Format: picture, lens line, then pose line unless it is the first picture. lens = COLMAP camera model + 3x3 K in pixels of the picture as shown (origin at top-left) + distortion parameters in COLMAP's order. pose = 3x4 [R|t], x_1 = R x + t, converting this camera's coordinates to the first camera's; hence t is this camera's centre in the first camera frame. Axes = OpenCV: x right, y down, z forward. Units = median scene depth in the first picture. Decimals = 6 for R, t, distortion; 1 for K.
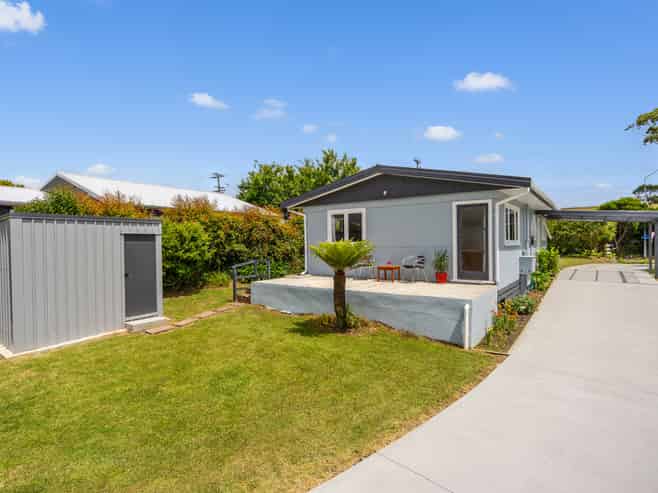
lens RADIAL K [[359.3, 0, 310.6], [0, 359.3, 235.3], [0, 0, 1]] dist [-0.011364, -0.001414]
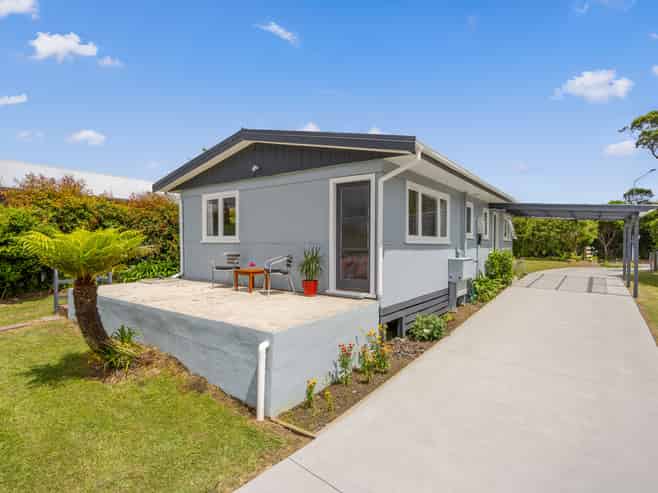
lens RADIAL K [[359.3, 0, 323.4], [0, 359.3, 238.3], [0, 0, 1]] dist [-0.011364, -0.001414]
pose [[0.999312, 0.015654, 0.033623, 0.305032], [-0.016021, 0.999814, 0.010699, 0.012678], [-0.033450, -0.011230, 0.999377, 0.254390]]
